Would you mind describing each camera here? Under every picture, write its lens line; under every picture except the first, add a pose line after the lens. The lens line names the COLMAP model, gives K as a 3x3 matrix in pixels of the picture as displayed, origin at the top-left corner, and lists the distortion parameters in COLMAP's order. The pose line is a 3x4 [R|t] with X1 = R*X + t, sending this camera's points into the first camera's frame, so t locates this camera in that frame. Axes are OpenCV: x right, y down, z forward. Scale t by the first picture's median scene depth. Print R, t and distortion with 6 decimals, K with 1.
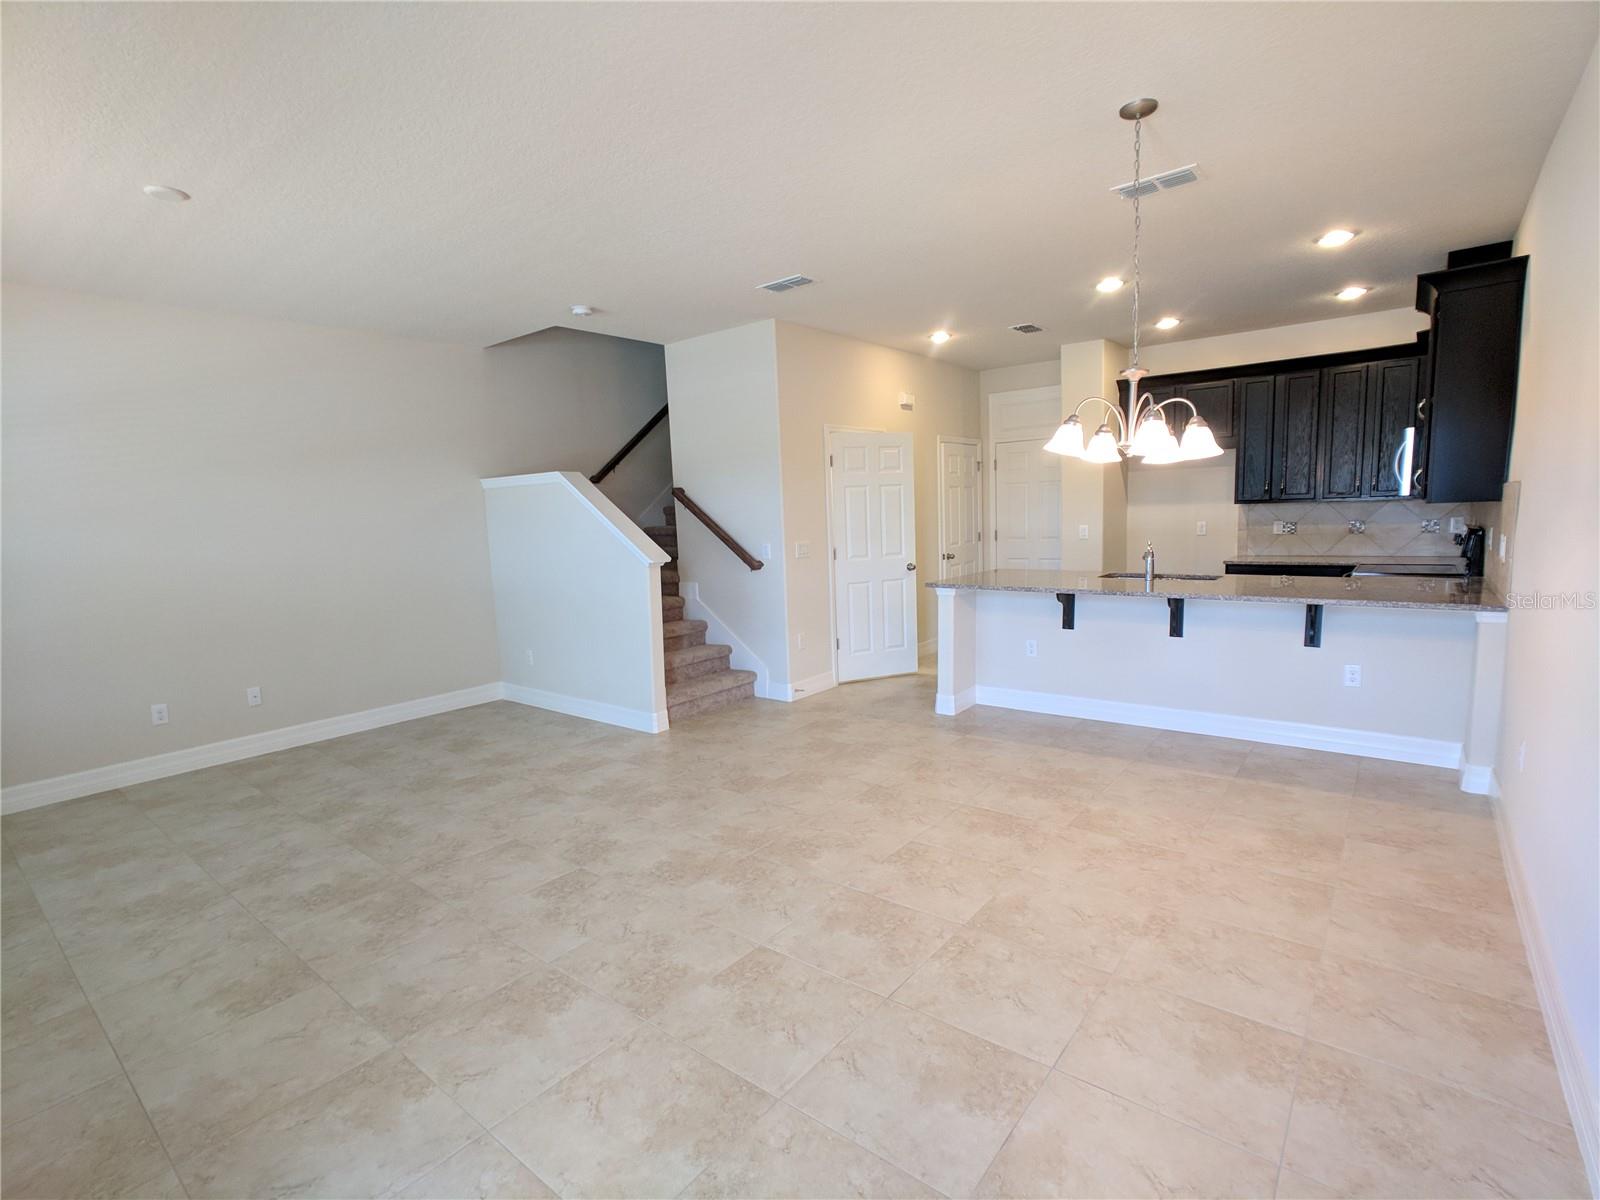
lens RADIAL K [[768.4, 0, 788.2], [0, 768.4, 614.9], [0, 0, 1]] dist [-0.034216, 0.013216]
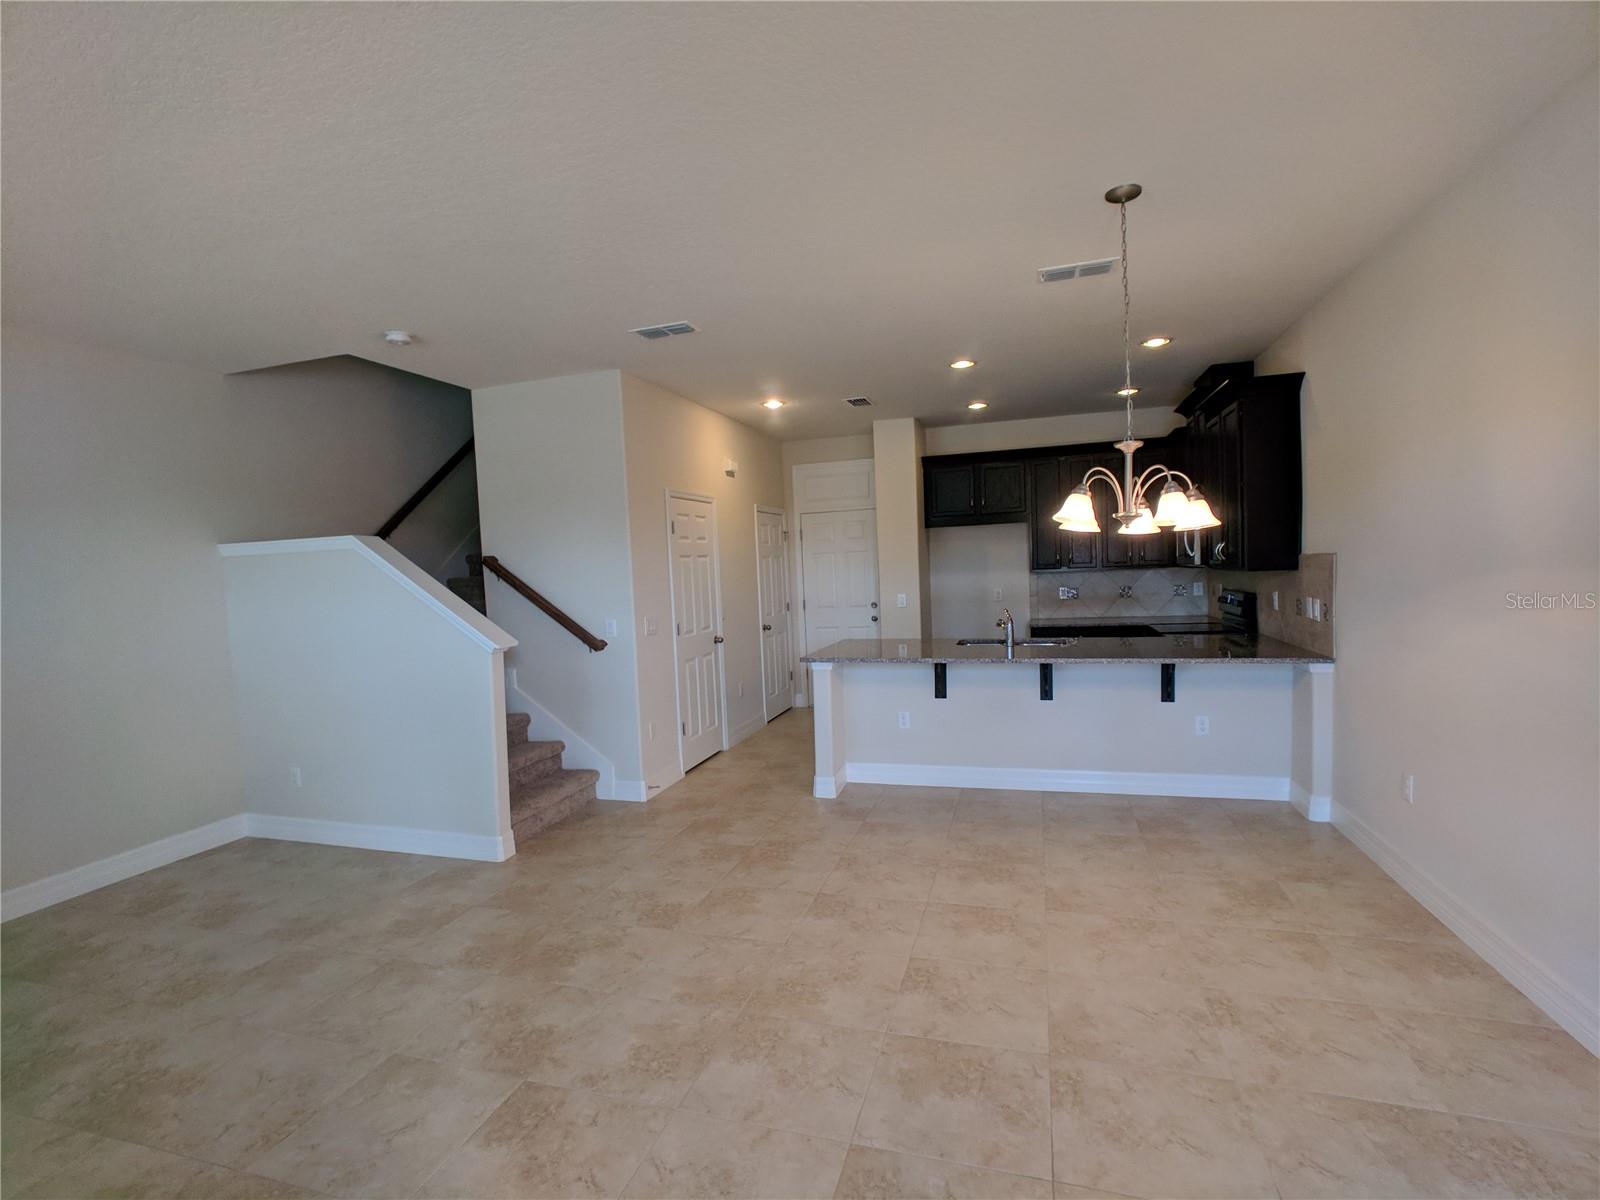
lens RADIAL K [[775.6, 0, 783.0], [0, 775.6, 612.7], [0, 0, 1]] dist [-0.052758, 0.028856]
pose [[0.932597, -0.021452, 0.360281, -0.184945], [0.055248, 0.994953, -0.083768, -0.019896], [-0.356666, 0.098027, 0.929075, 0.132843]]
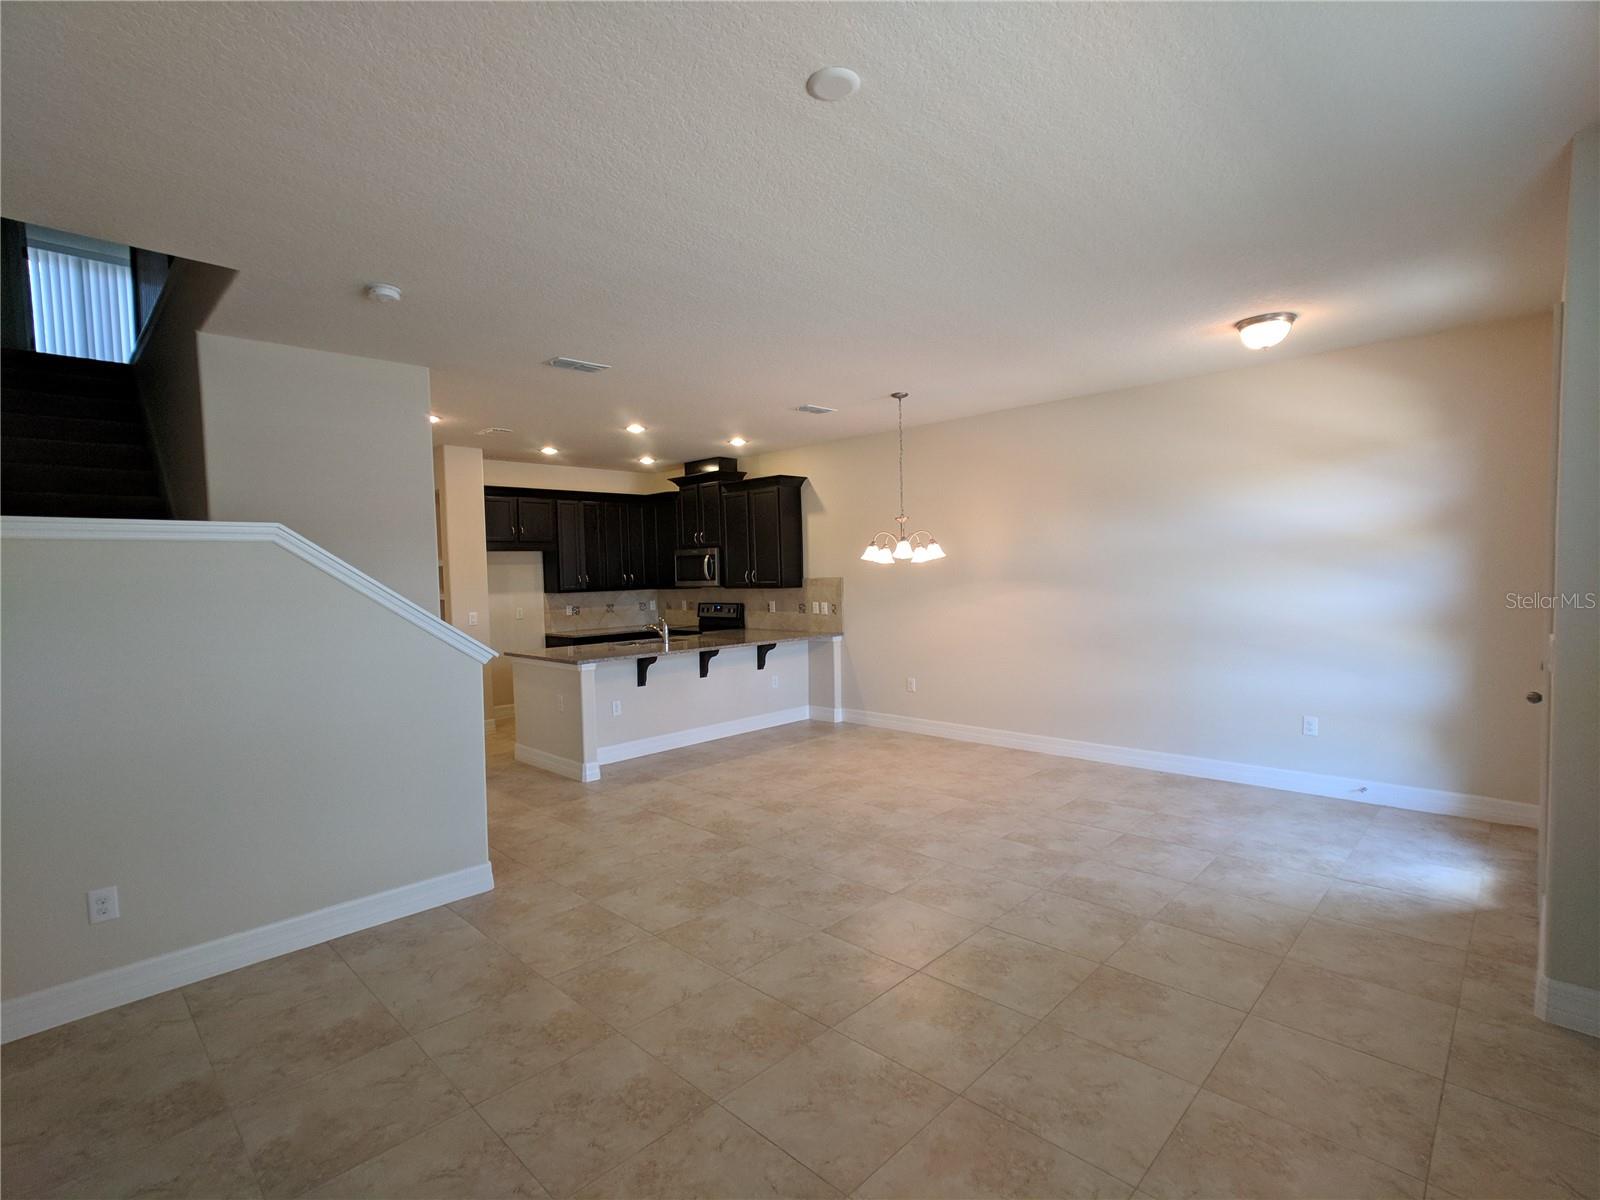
lens RADIAL K [[768.4, 0, 788.2], [0, 768.4, 614.9], [0, 0, 1]] dist [-0.034216, 0.013216]
pose [[0.105090, -0.019804, 0.994265, -0.881089], [0.157495, 0.987515, 0.003023, -0.064033], [-0.981912, 0.156275, 0.106897, 0.609928]]
